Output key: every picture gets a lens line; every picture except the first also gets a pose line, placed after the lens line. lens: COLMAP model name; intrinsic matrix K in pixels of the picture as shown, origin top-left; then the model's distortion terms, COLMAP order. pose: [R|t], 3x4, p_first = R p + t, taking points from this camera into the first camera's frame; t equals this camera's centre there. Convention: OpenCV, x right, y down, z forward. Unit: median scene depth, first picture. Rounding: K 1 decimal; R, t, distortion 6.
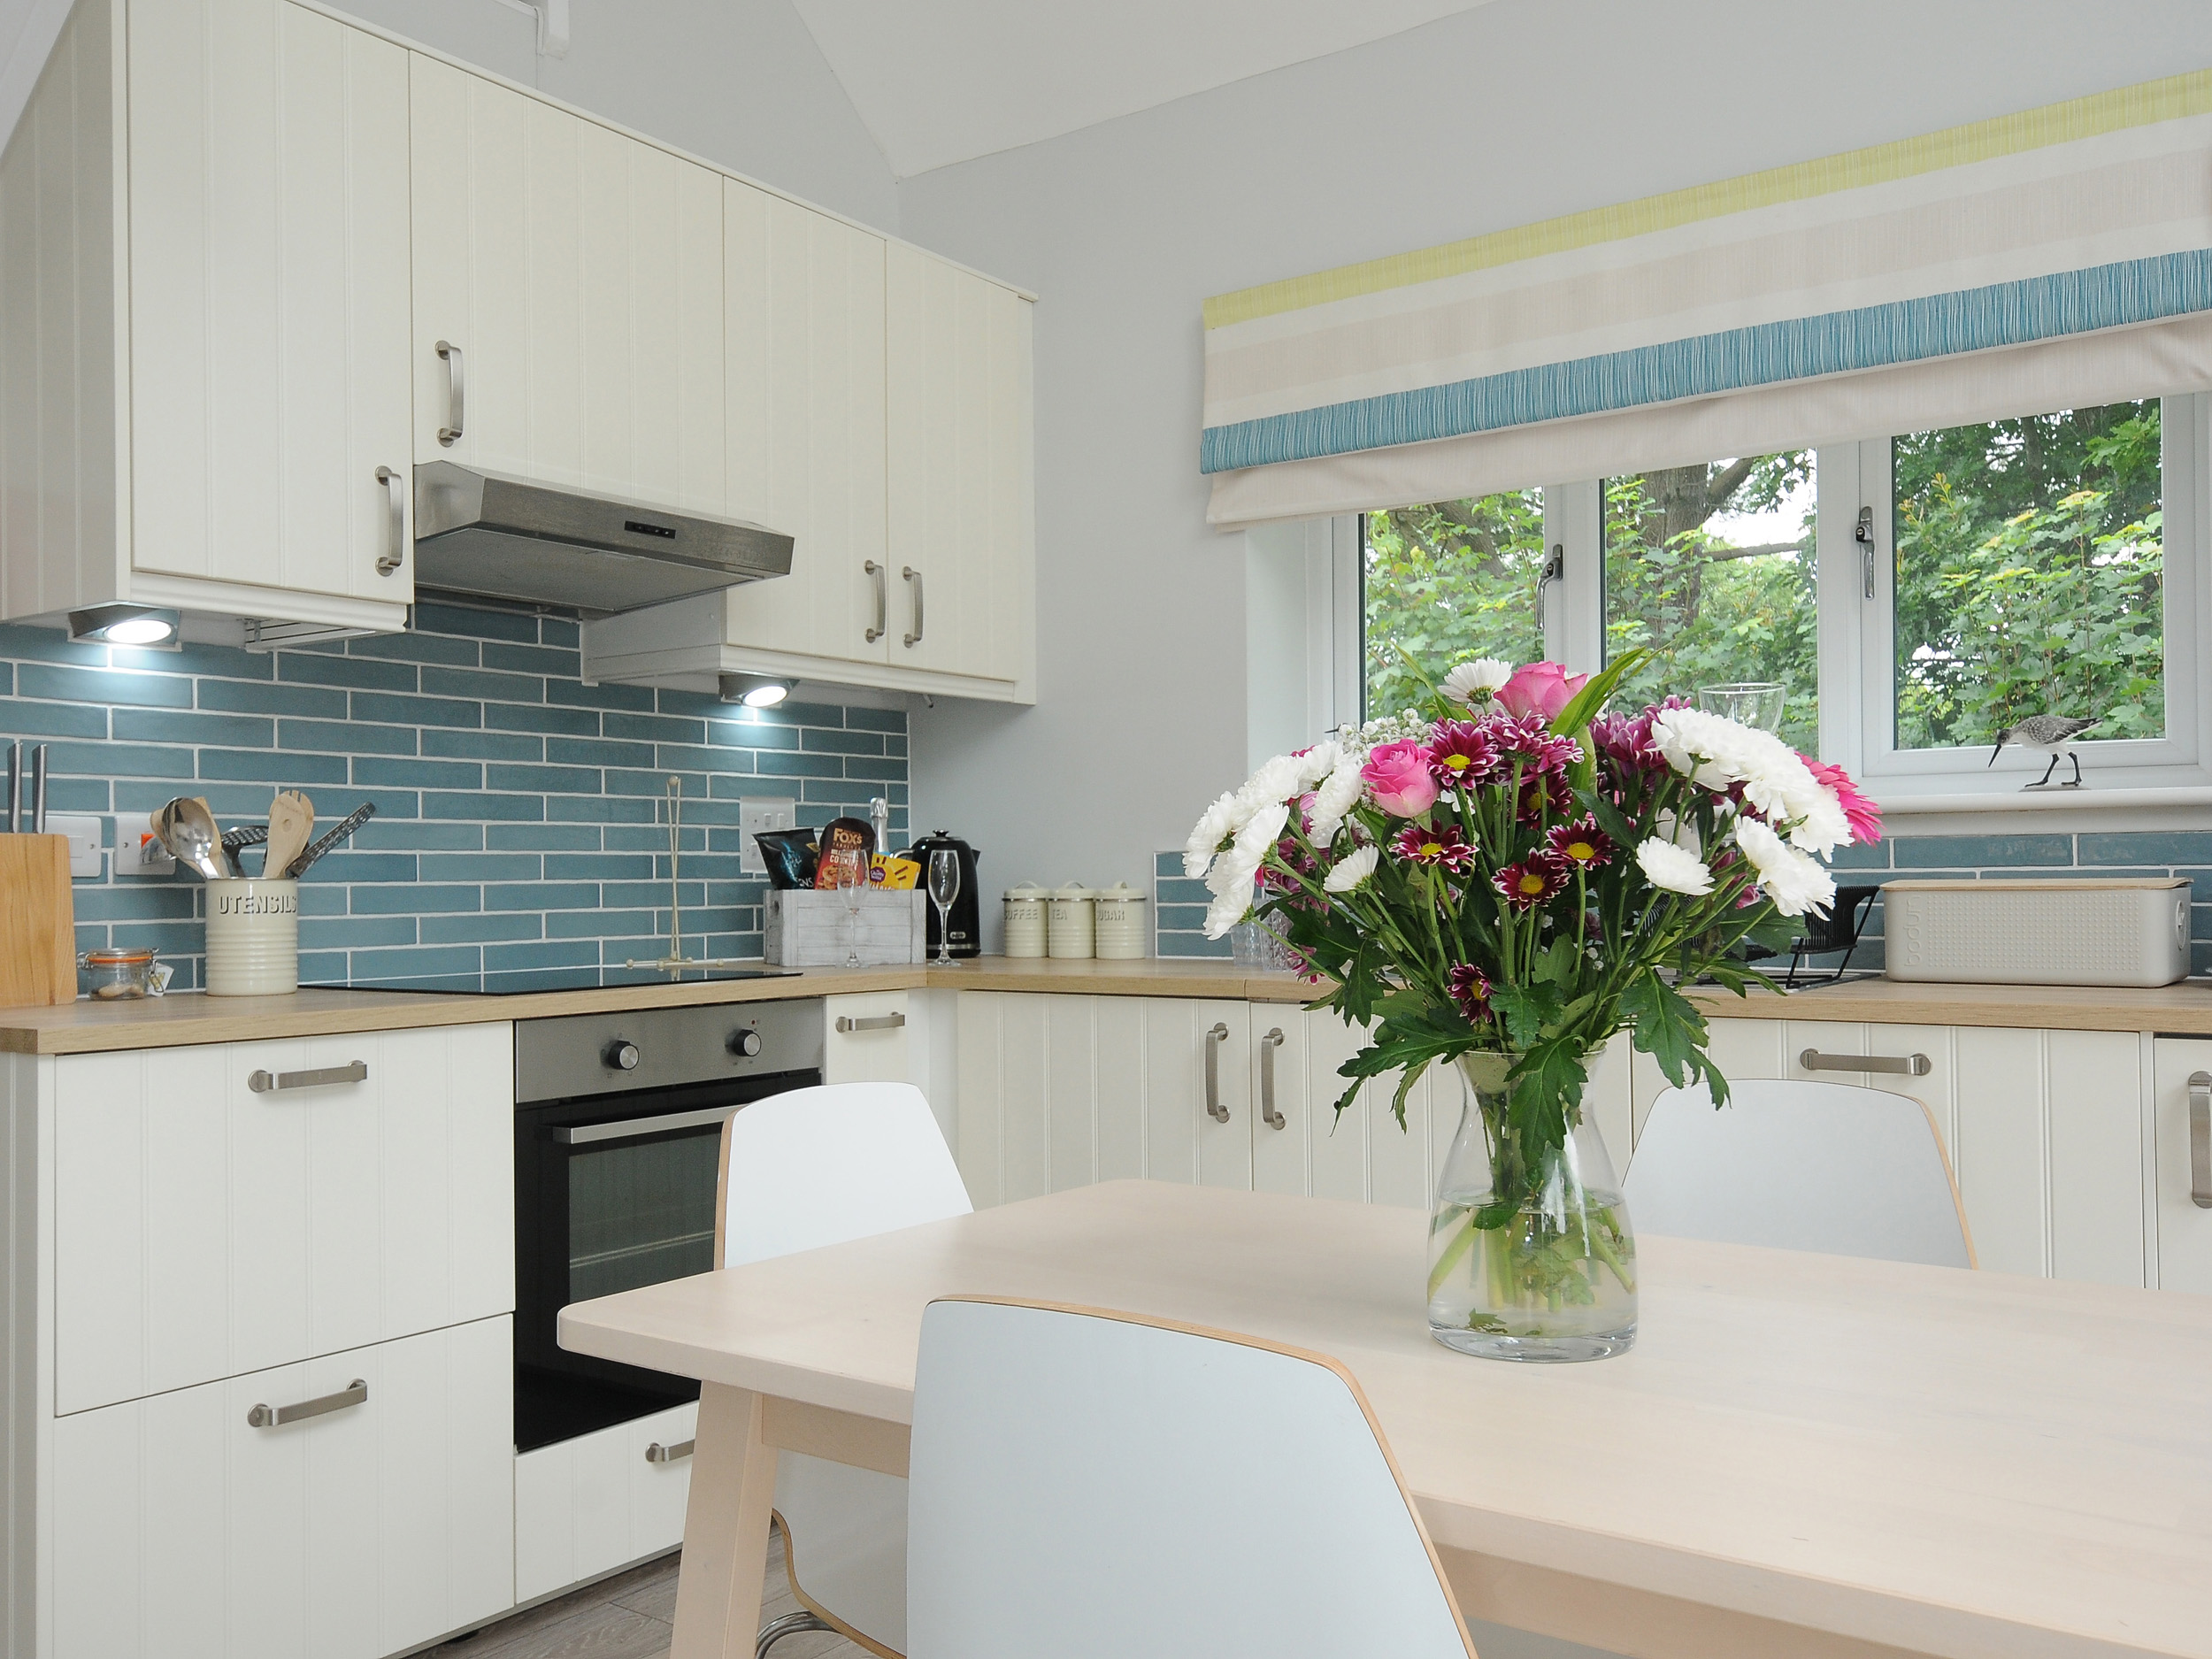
lens RADIAL K [[1856.9, 0, 1113.5], [0, 1856.9, 864.2], [0, 0, 1]] dist [0.022307, -0.004388]
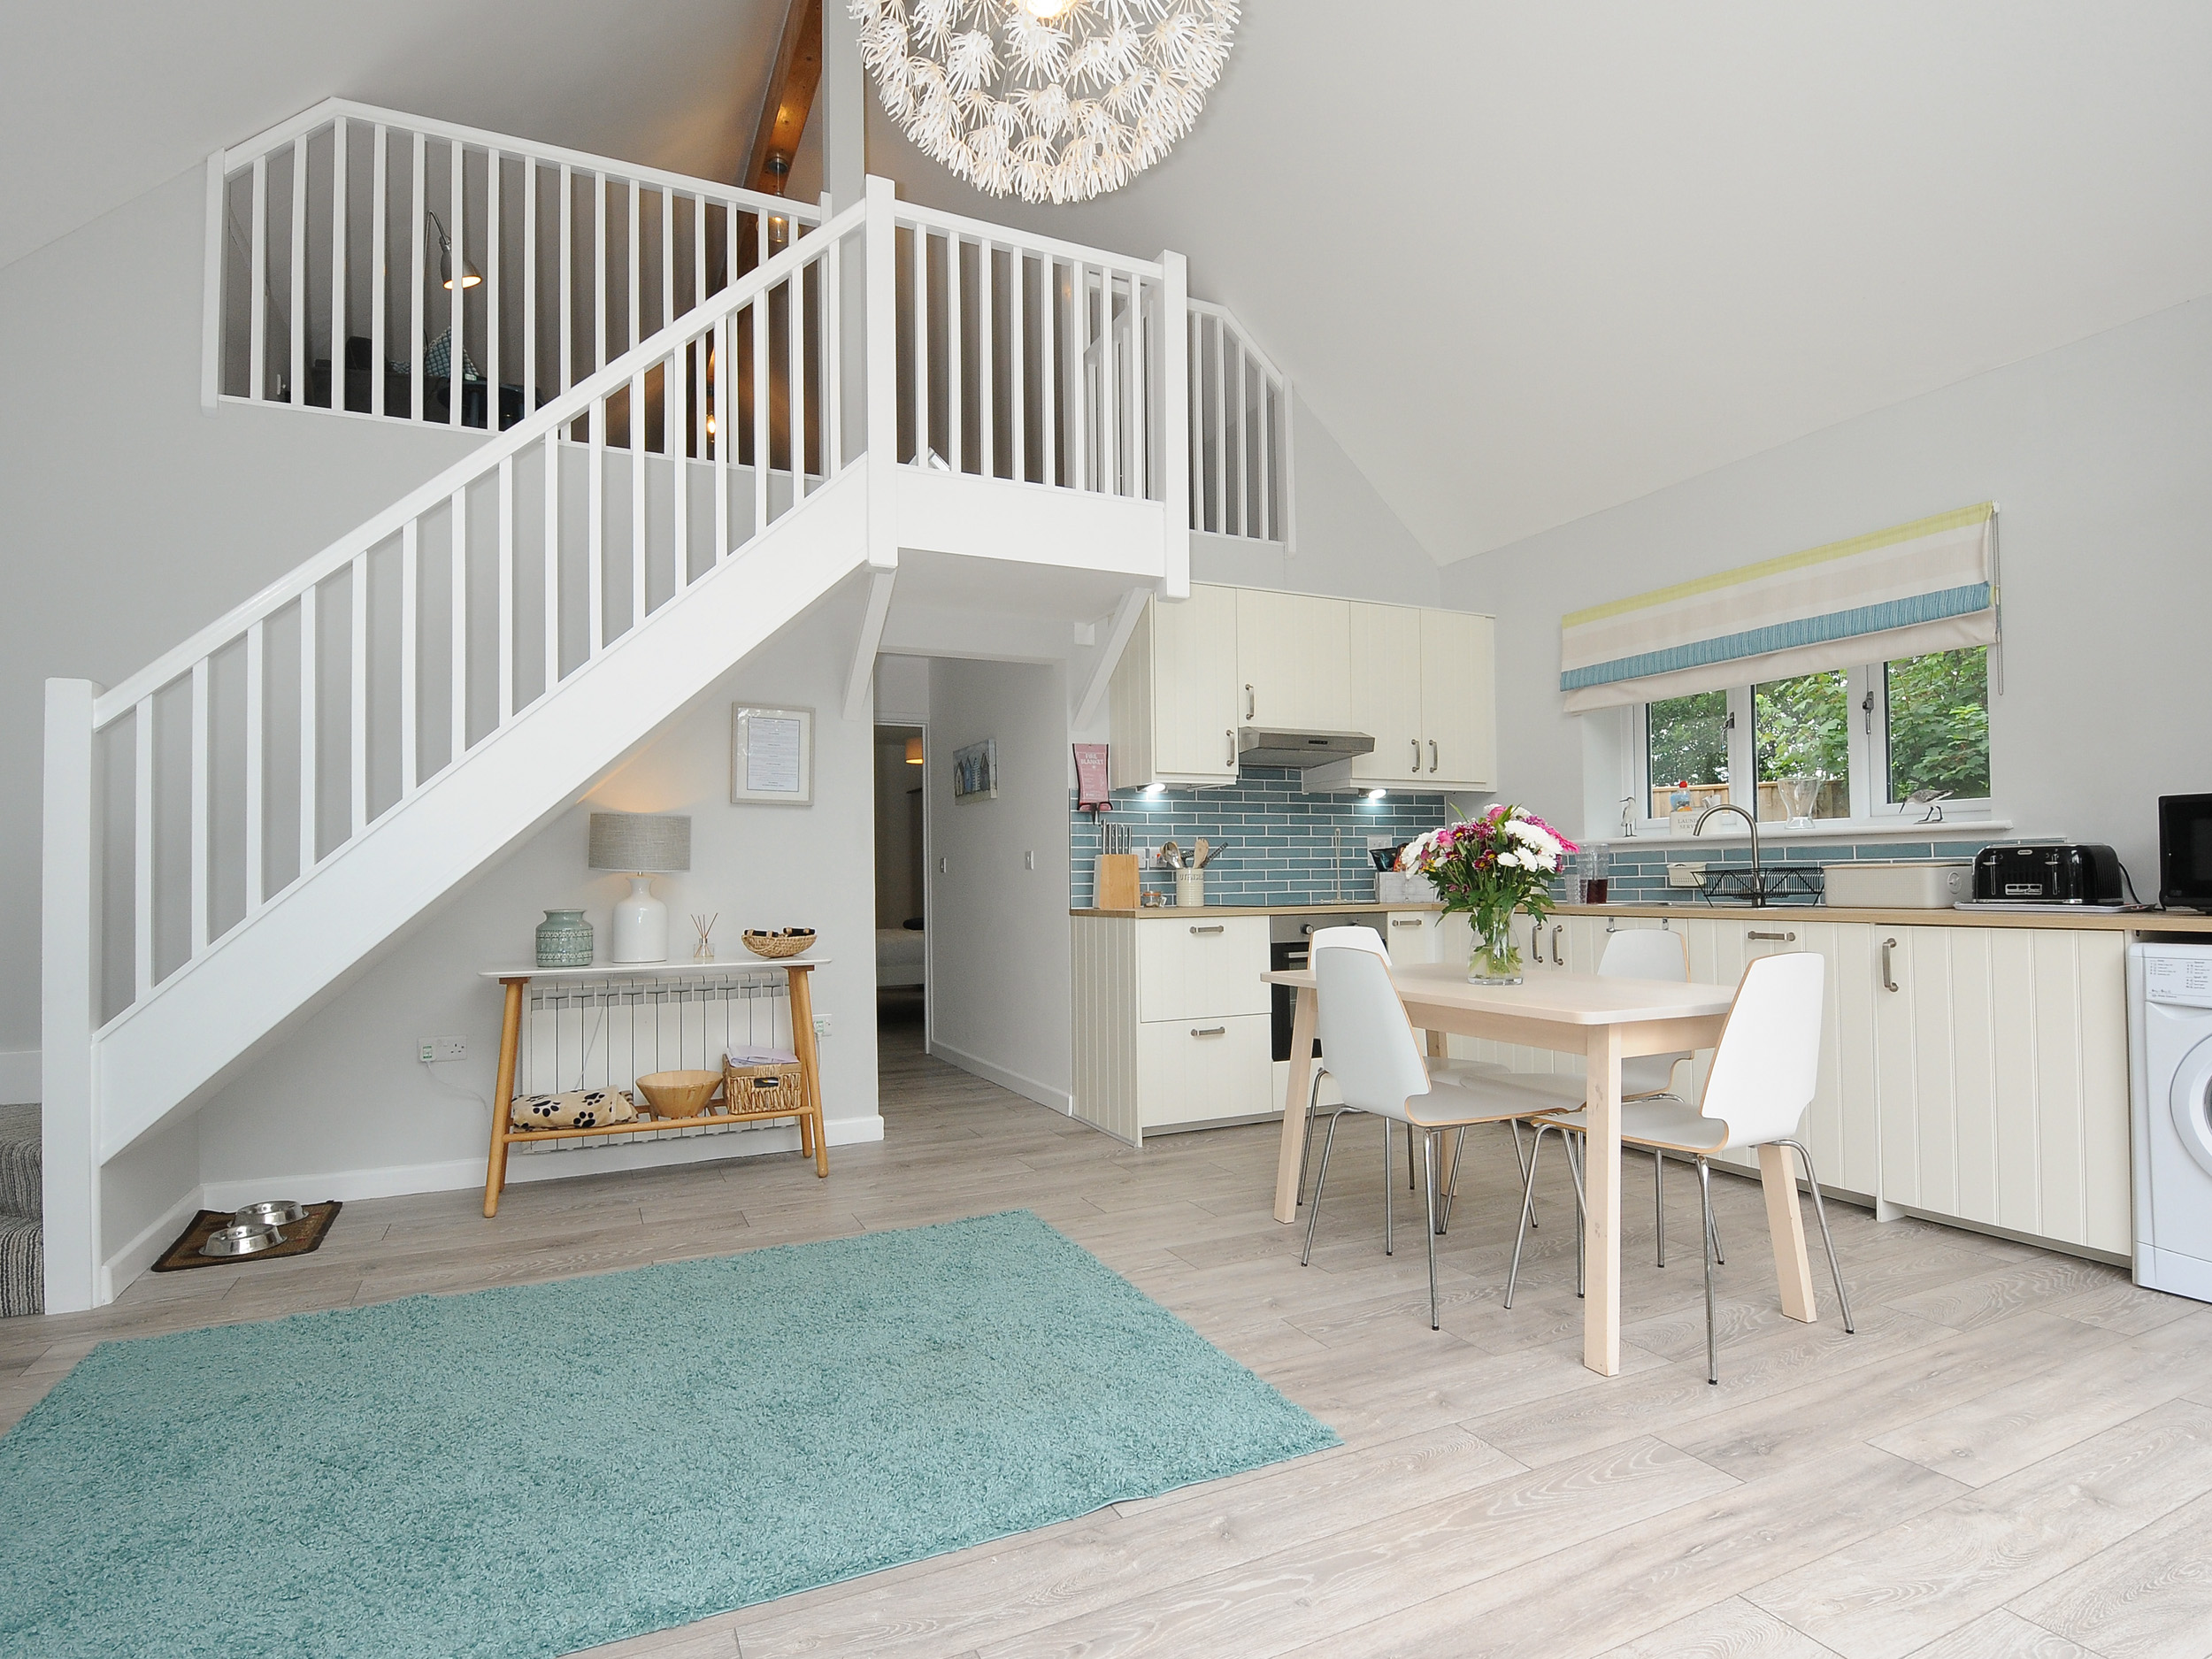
lens RADIAL K [[1130.2, 0, 1115.2], [0, 1130.2, 864.2], [0, 0, 1]] dist [0.002385, -0.014581]
pose [[0.879551, -0.007905, -0.475740, 0.258400], [0.008027, 0.999966, -0.001775, 0.003015], [0.475738, -0.002257, 0.879584, -0.569379]]
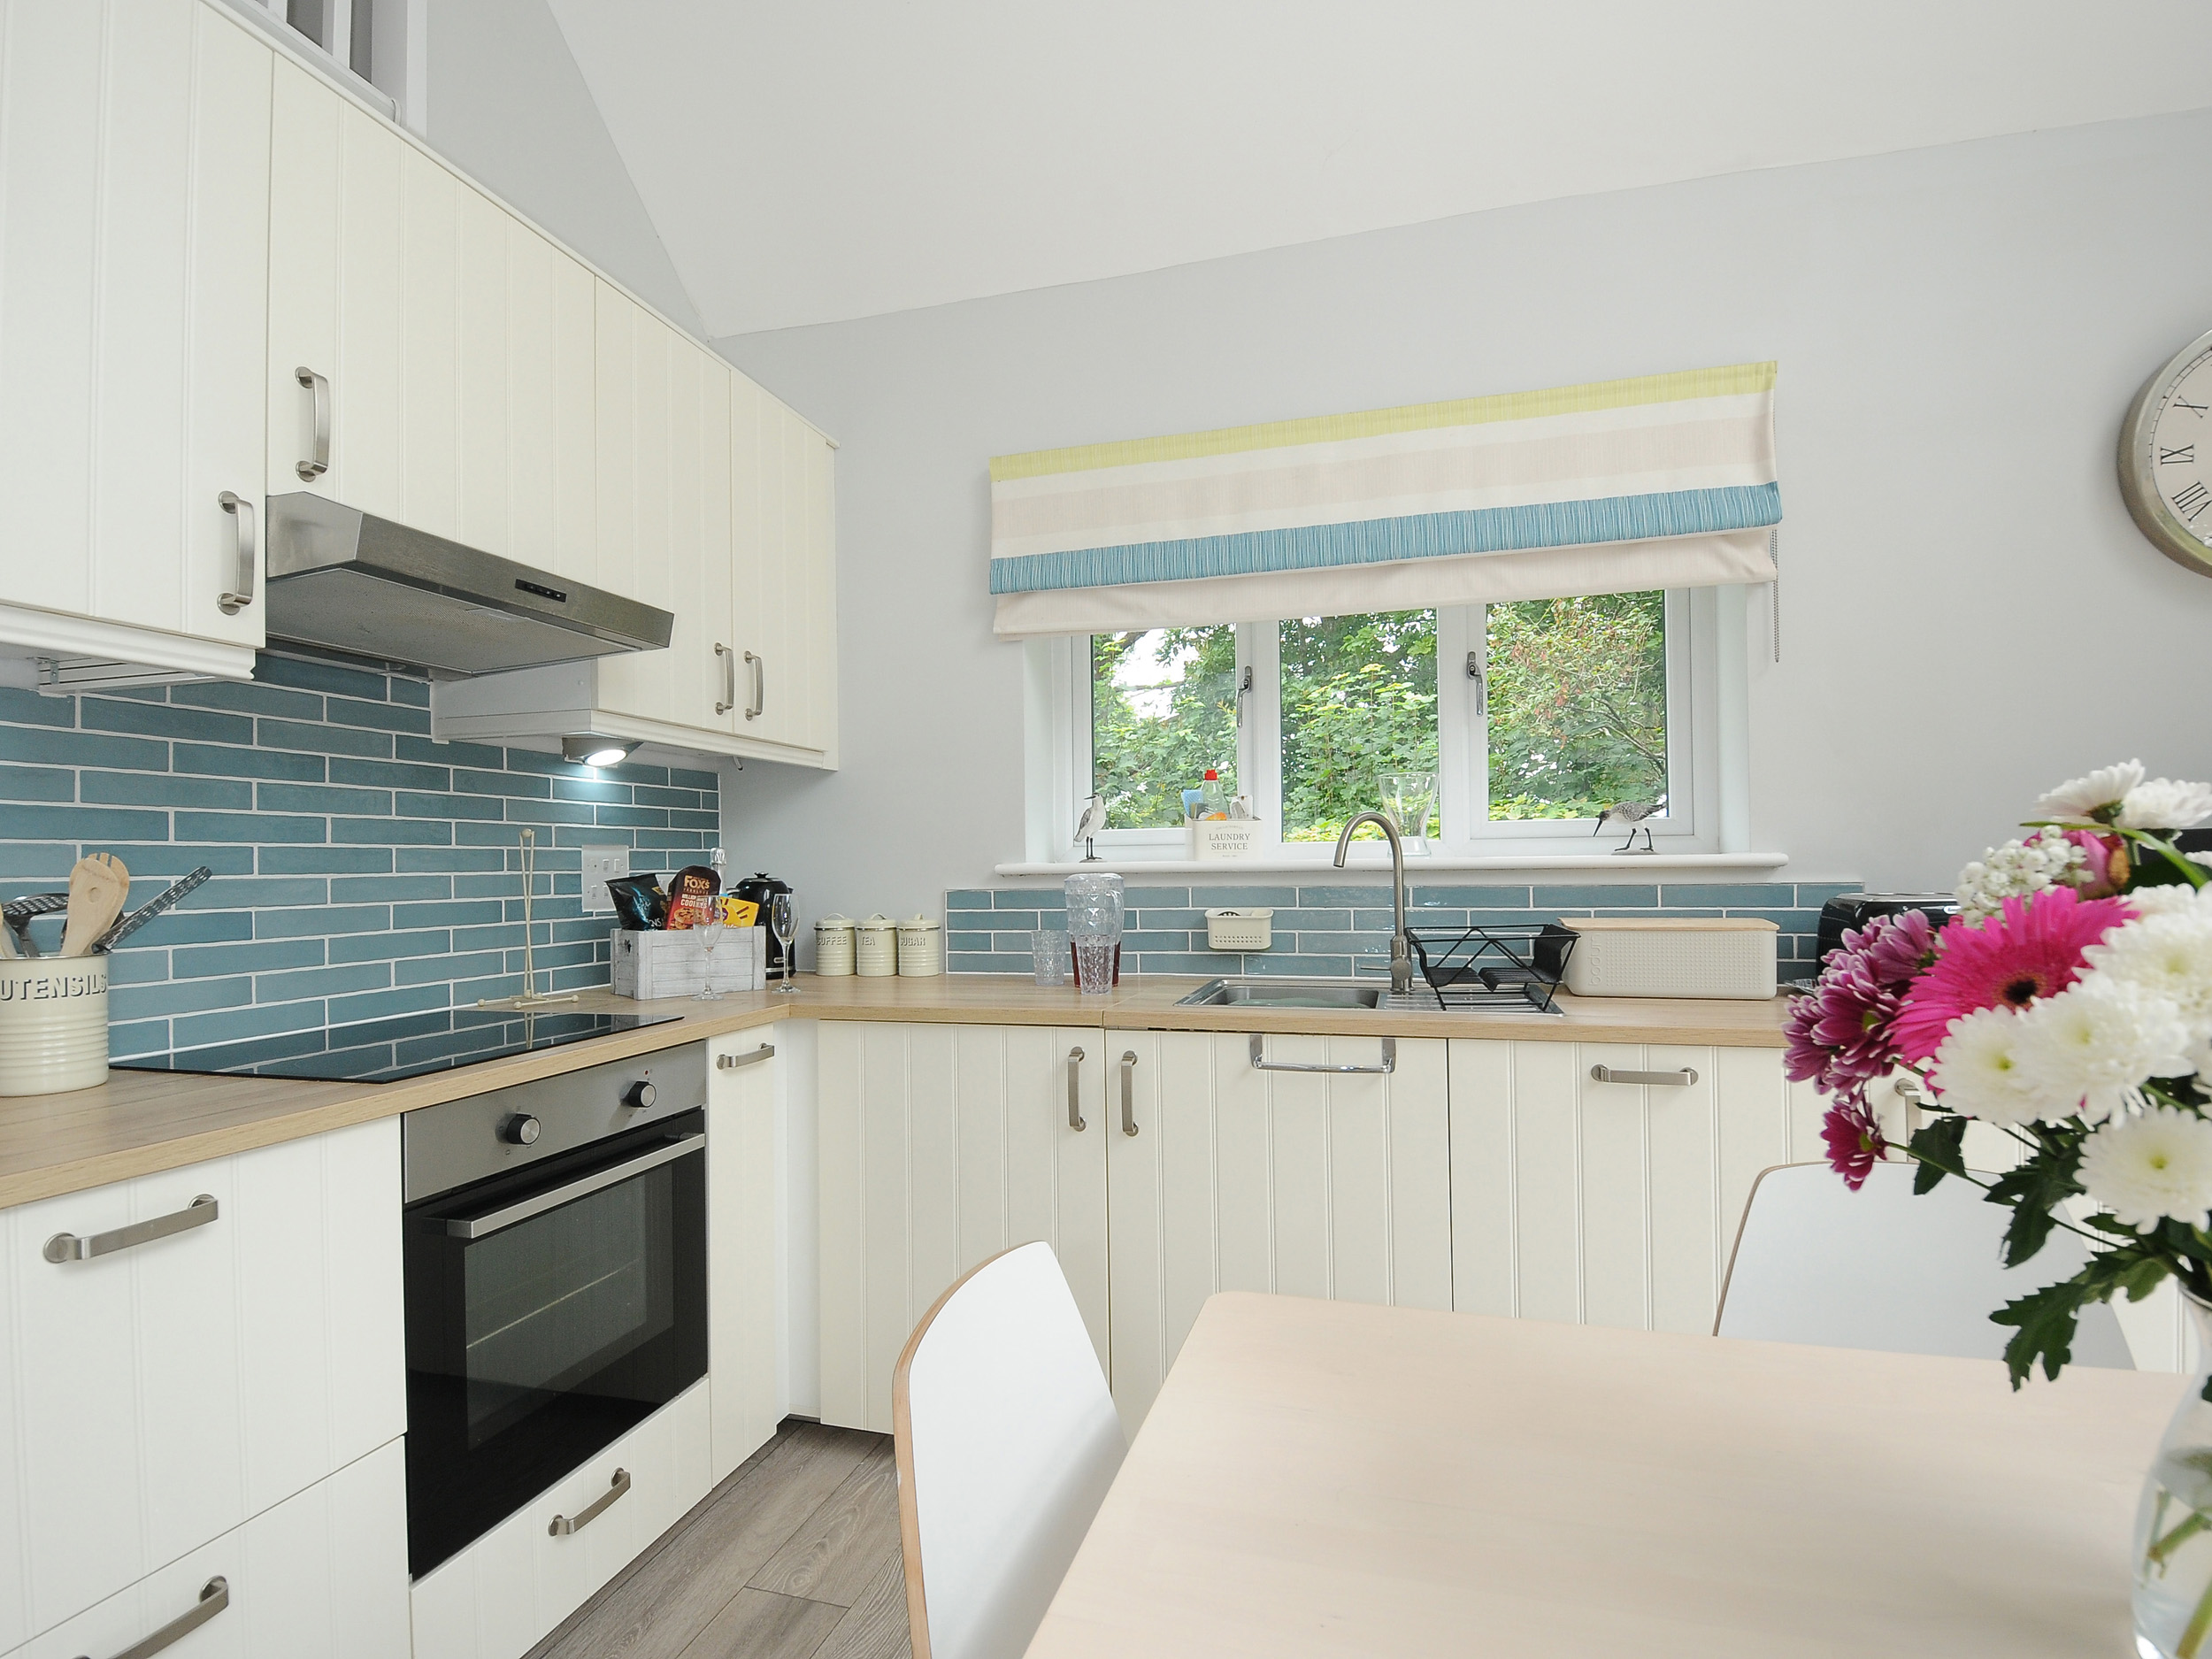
lens RADIAL K [[1086.7, 0, 1119.7], [0, 1086.7, 857.4], [0, 0, 1]] dist [0.022627, -0.030184]
pose [[0.939502, -0.000119, 0.342543, -0.141930], [0.001757, 0.999988, -0.004472, -0.029868], [-0.342538, 0.004803, 0.939492, 0.307956]]
